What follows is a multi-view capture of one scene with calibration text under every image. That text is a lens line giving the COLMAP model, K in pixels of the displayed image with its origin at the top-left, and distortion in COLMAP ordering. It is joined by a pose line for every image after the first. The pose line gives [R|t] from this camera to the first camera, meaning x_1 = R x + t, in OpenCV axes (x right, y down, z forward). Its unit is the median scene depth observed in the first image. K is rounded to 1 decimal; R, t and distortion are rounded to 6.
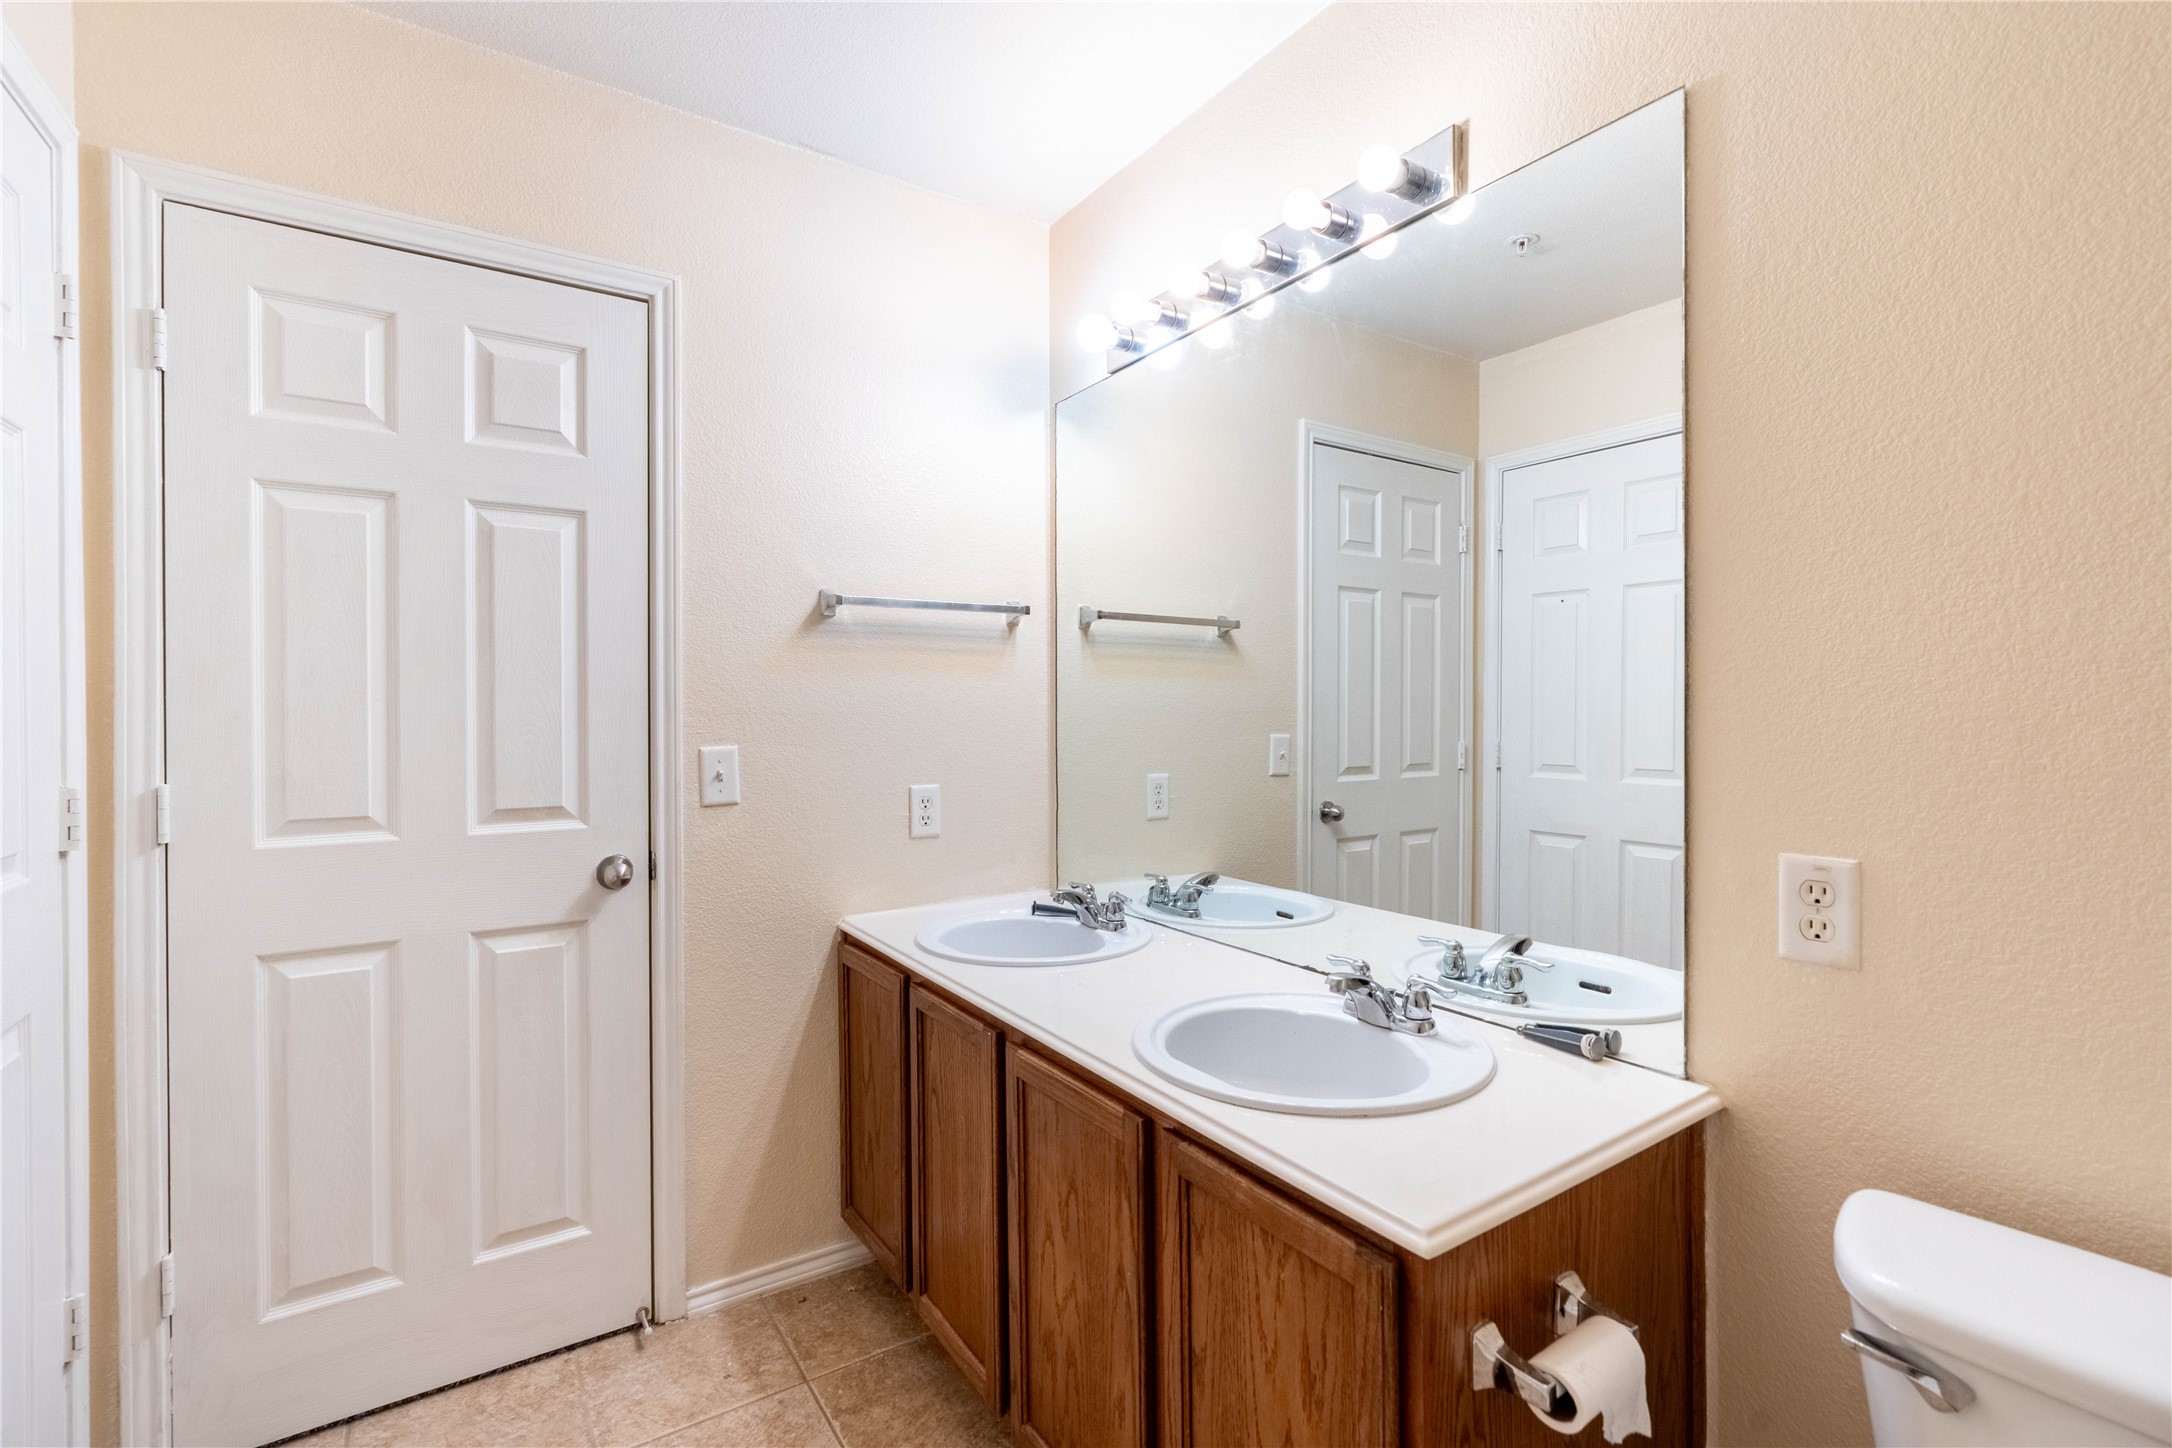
lens RADIAL K [[970.9, 0, 1066.1], [0, 970.9, 718.3], [0, 0, 1]] dist [-0.011961, 0.004529]
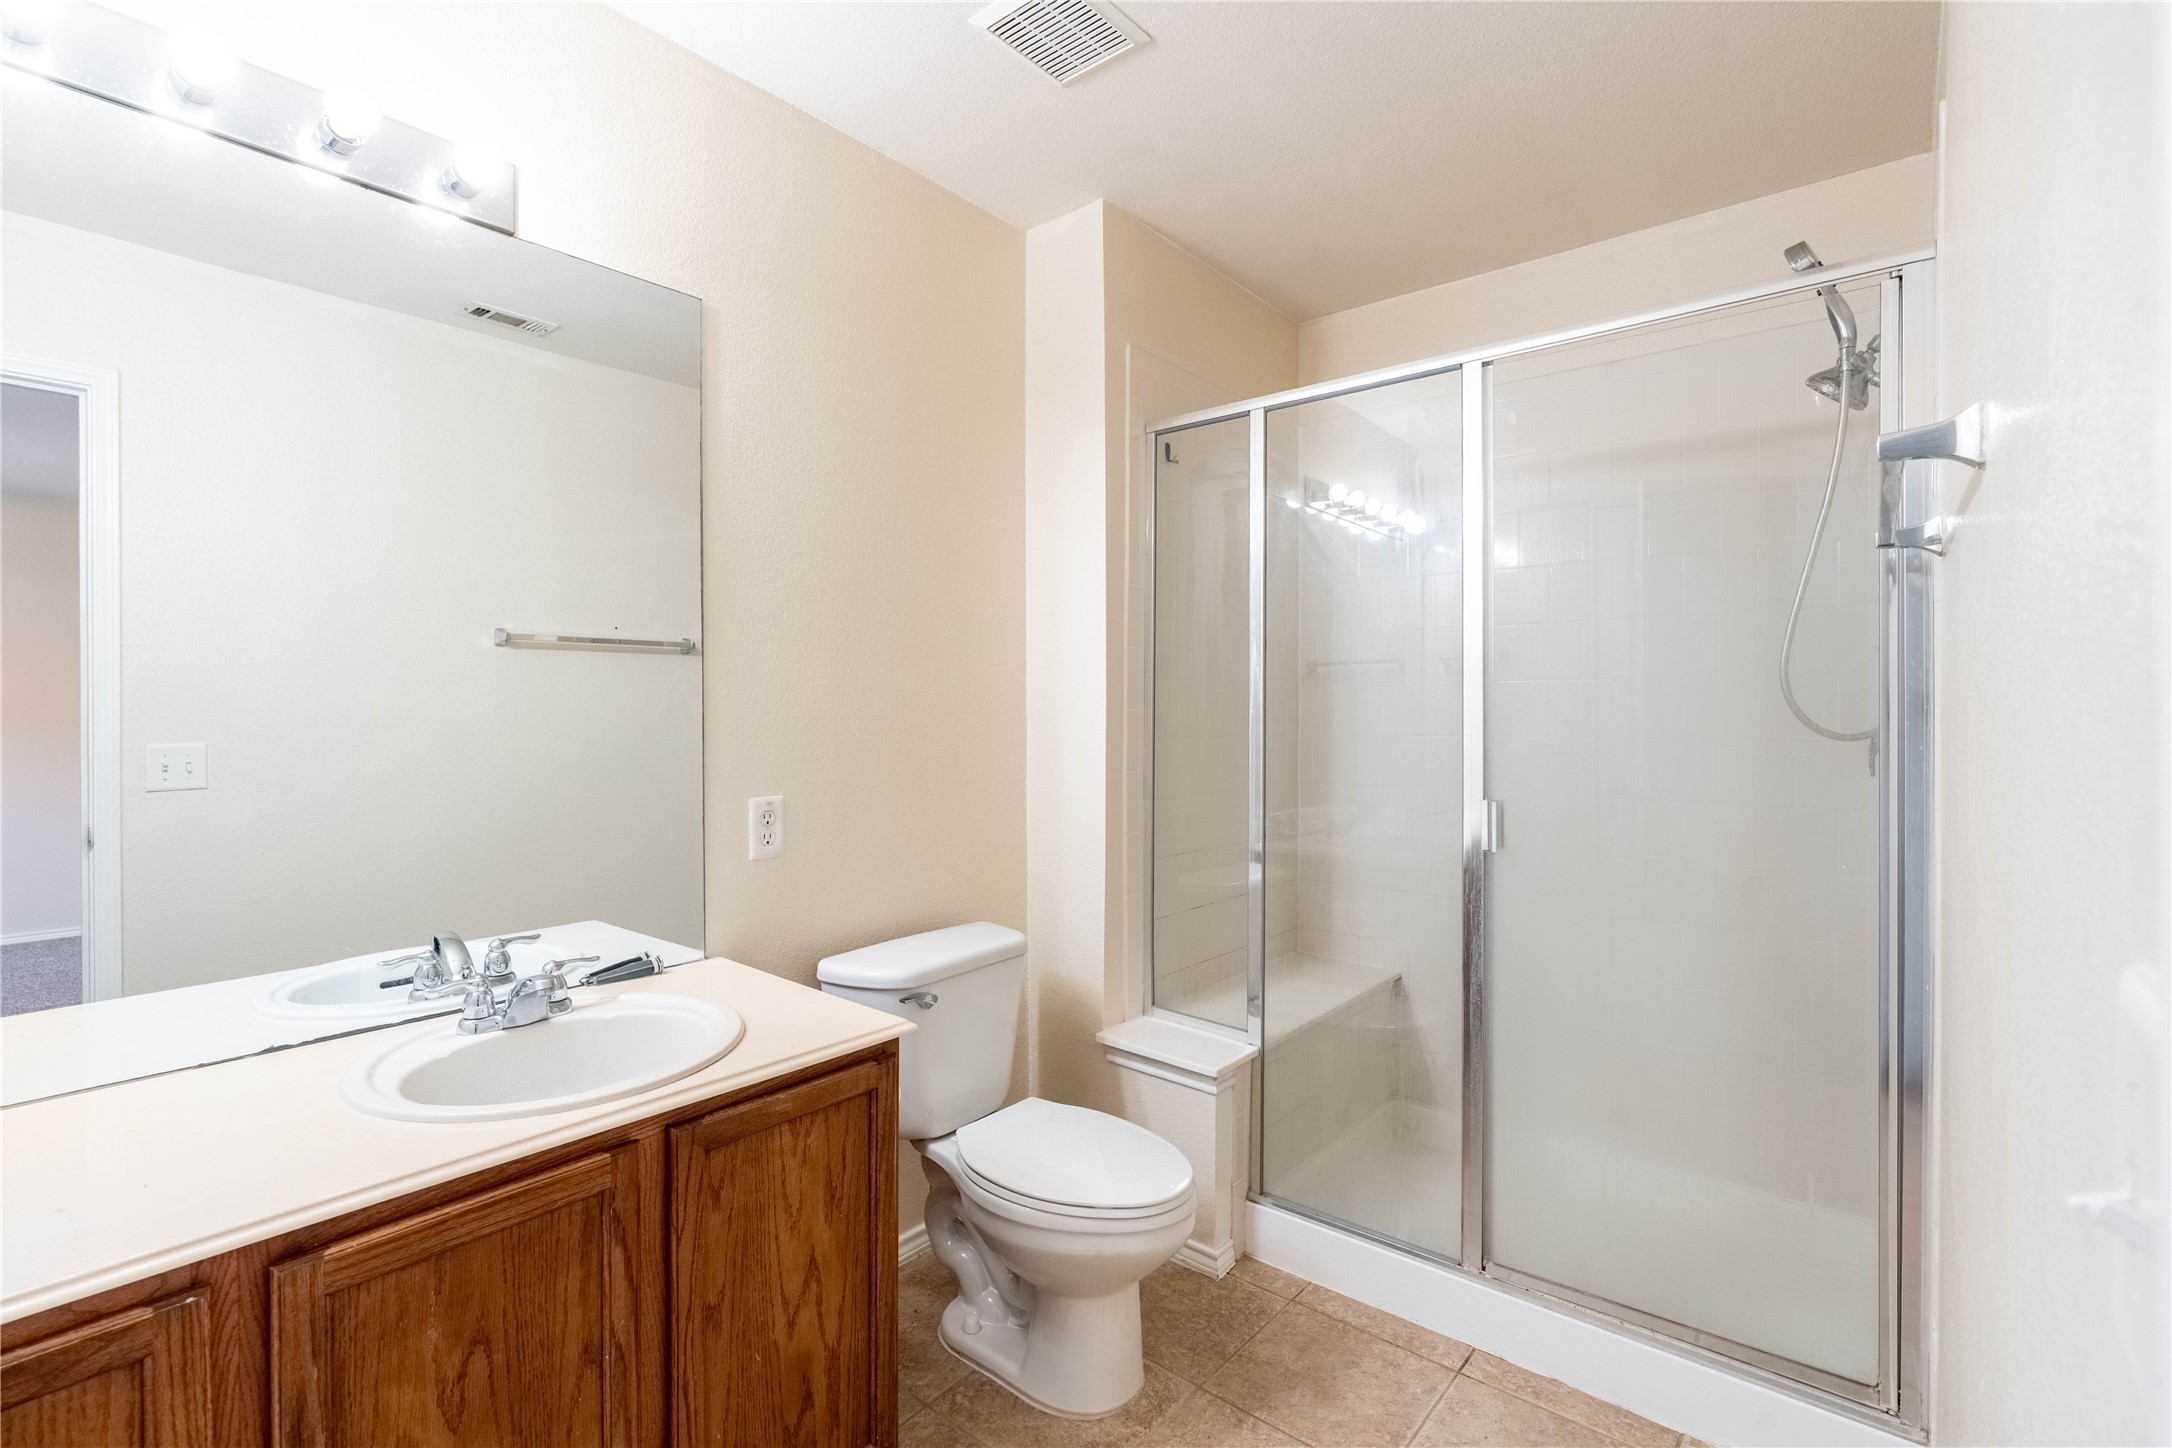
lens RADIAL K [[970.9, 0, 1085.9], [0, 970.9, 716.2], [0, 0, 1]] dist [-0.011961, 0.004529]
pose [[-0.279816, -0.006495, 0.960032, -1.091275], [0.017610, 0.999774, 0.011896, -0.015654], [-0.959892, 0.020234, -0.279638, 0.939220]]
